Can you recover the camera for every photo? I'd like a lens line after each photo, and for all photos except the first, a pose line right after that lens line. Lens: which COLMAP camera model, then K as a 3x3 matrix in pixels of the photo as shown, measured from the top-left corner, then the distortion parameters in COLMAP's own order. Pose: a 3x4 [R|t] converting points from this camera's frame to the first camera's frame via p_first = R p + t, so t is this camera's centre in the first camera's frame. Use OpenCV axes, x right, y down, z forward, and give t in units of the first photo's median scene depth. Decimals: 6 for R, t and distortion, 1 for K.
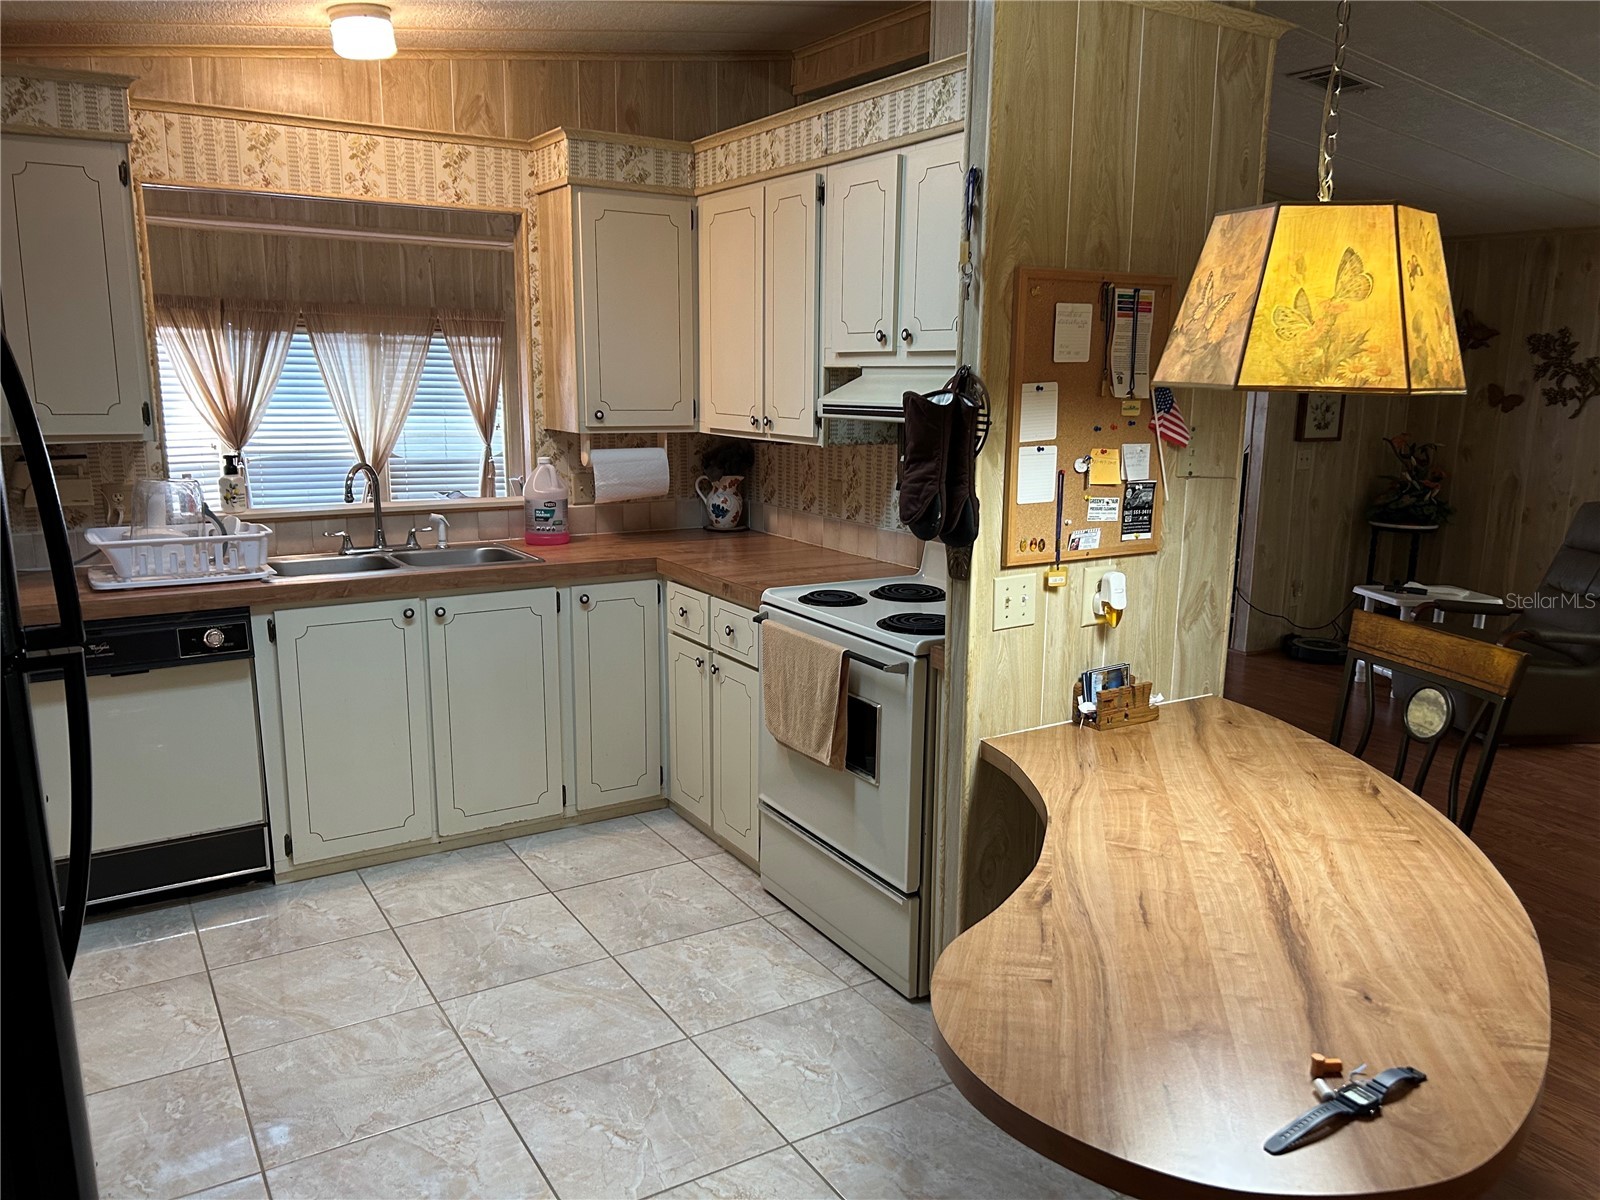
lens RADIAL K [[1201.3, 0, 802.6], [0, 1201.3, 609.8], [0, 0, 1]] dist [0.057554, -0.065859]
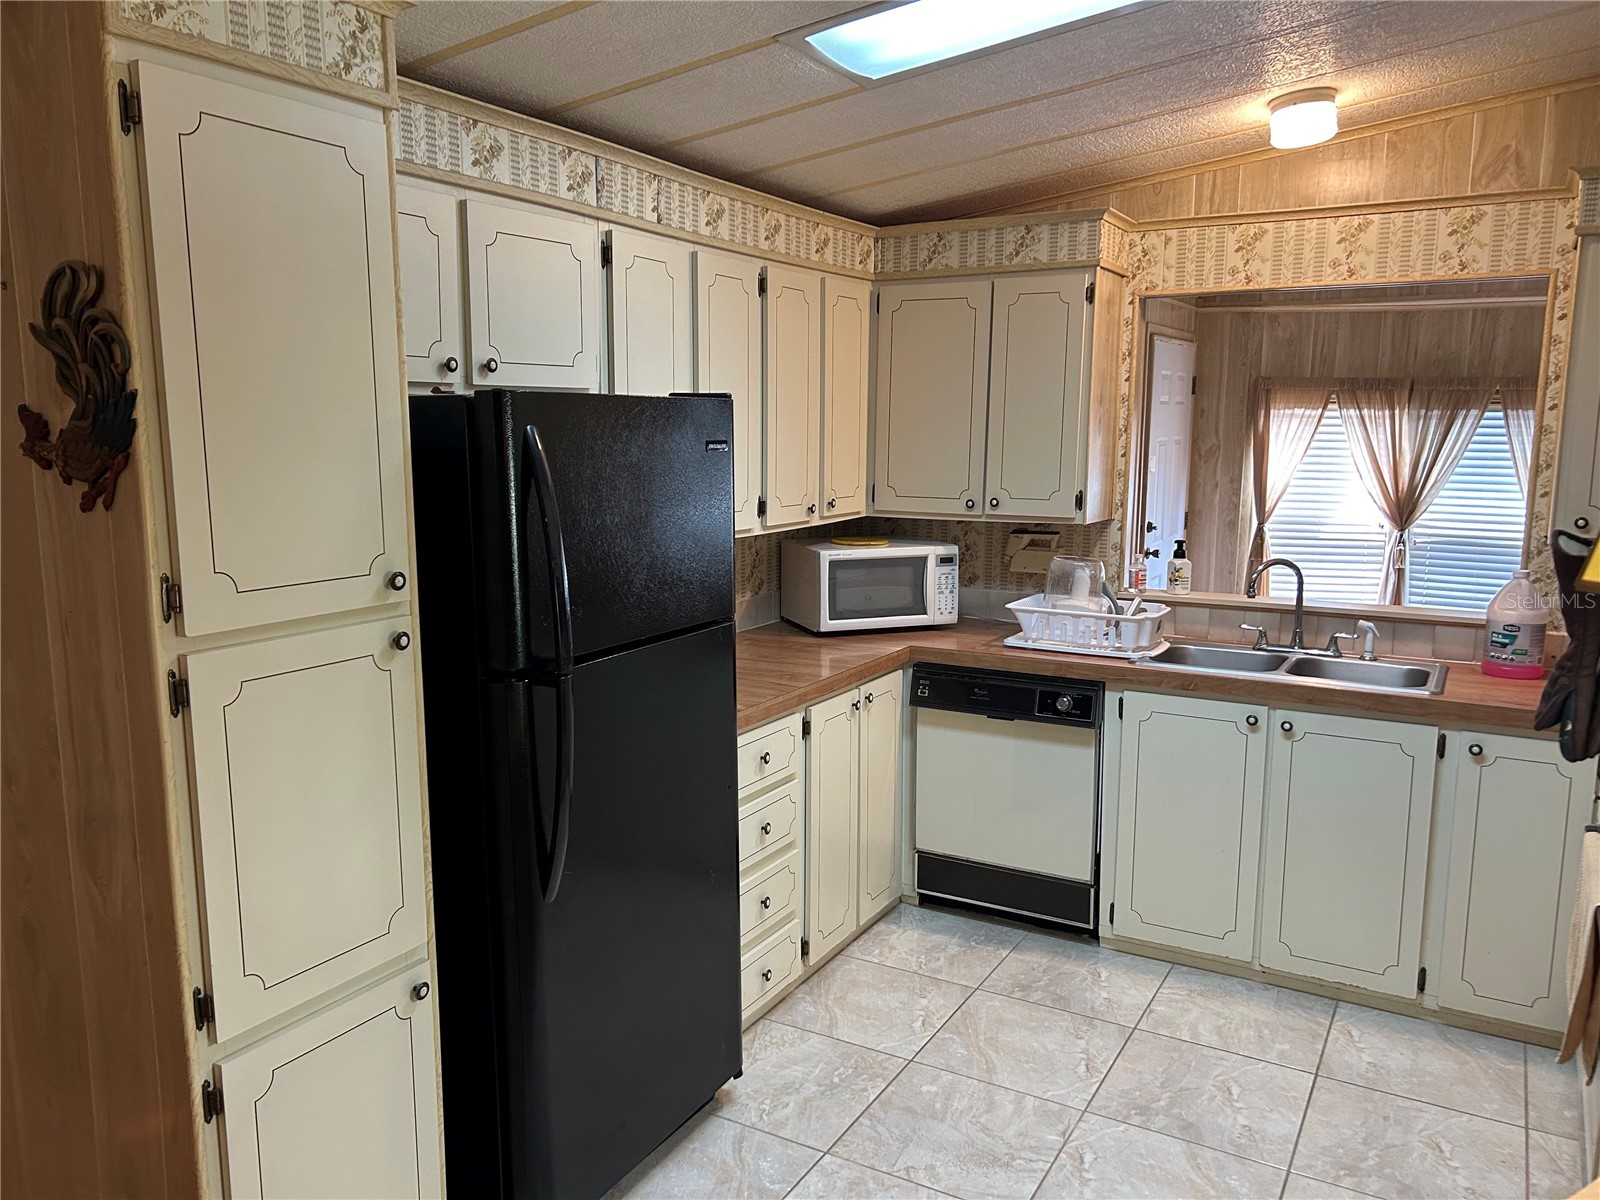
lens RADIAL K [[1201.3, 0, 804.9], [0, 1201.3, 610.4], [0, 0, 1]] dist [0.057554, -0.065859]
pose [[0.477809, 0.128761, -0.868976, 0.301168], [-0.173620, 0.983529, 0.050269, -0.064505], [0.861136, 0.126853, 0.492294, 0.210776]]
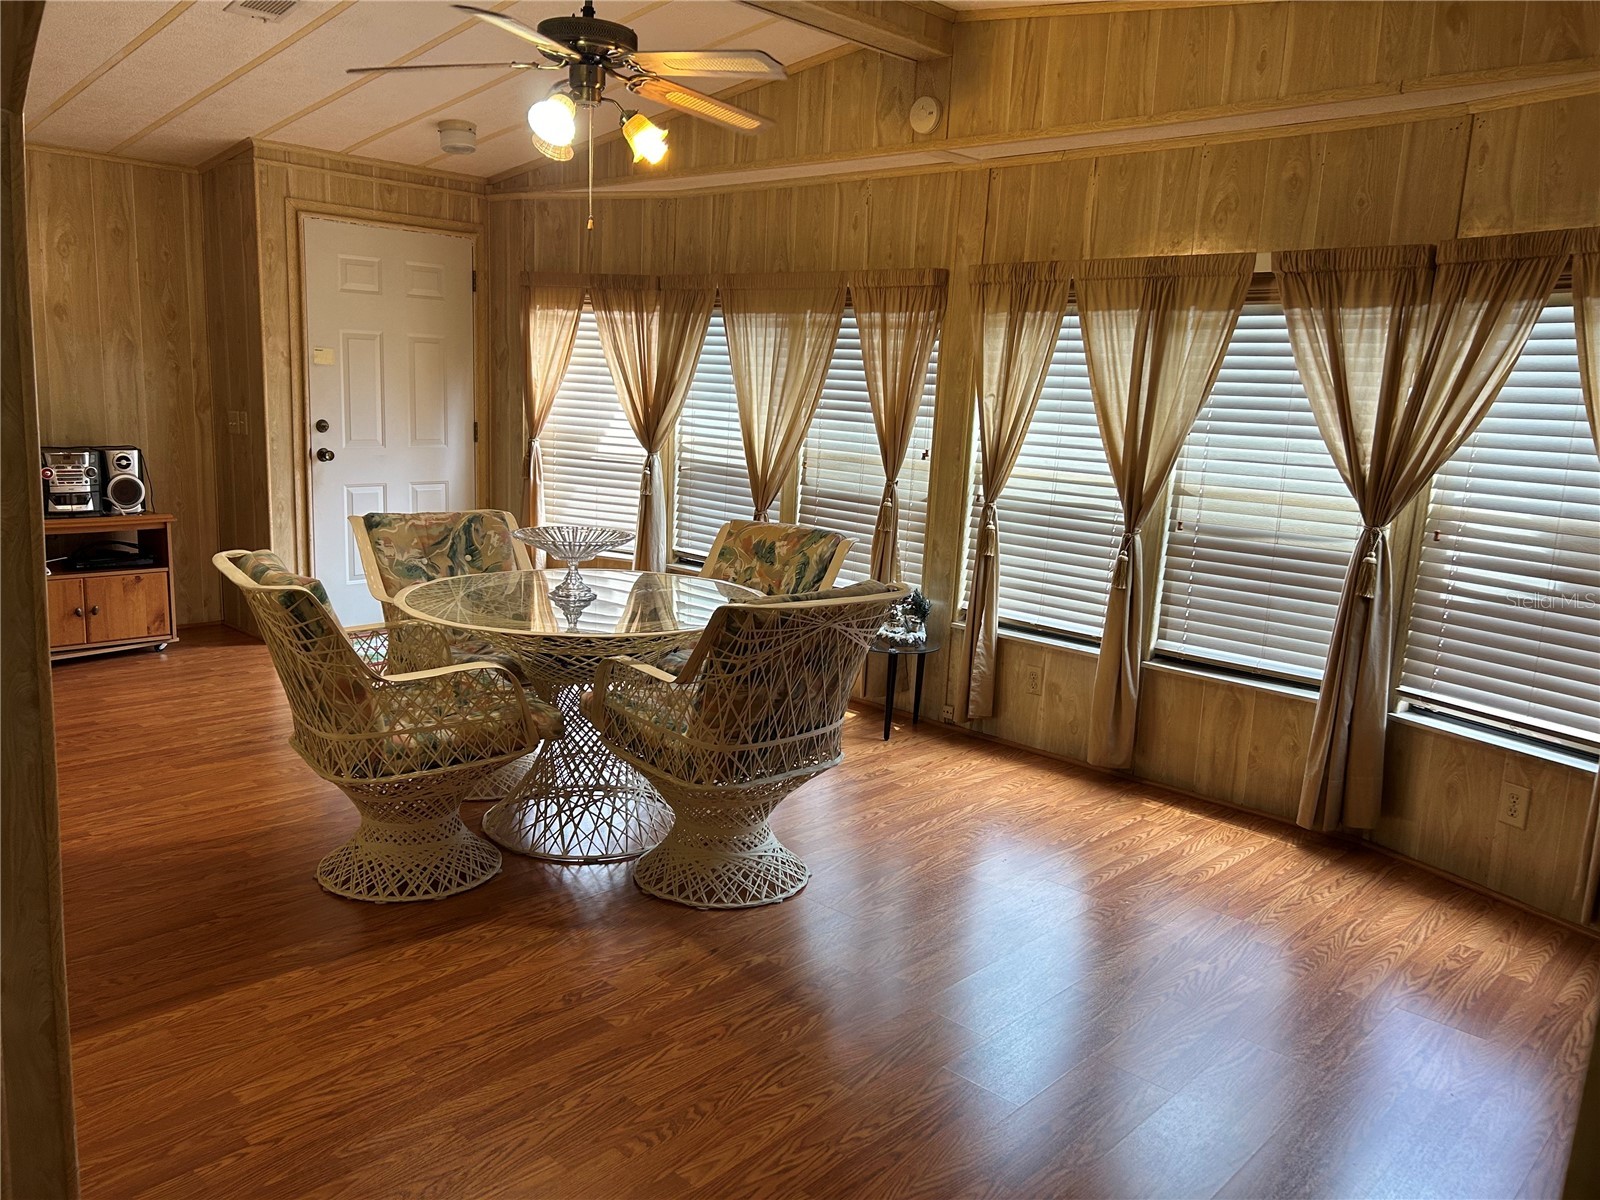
lens RADIAL K [[1201.3, 0, 785.7], [0, 1201.3, 598.7], [0, 0, 1]] dist [0.057554, -0.065859]
pose [[0.256692, 0.170804, -0.951281, 0.716197], [-0.233791, 0.966003, 0.110362, -0.275801], [0.937791, 0.194072, 0.287897, 1.607060]]
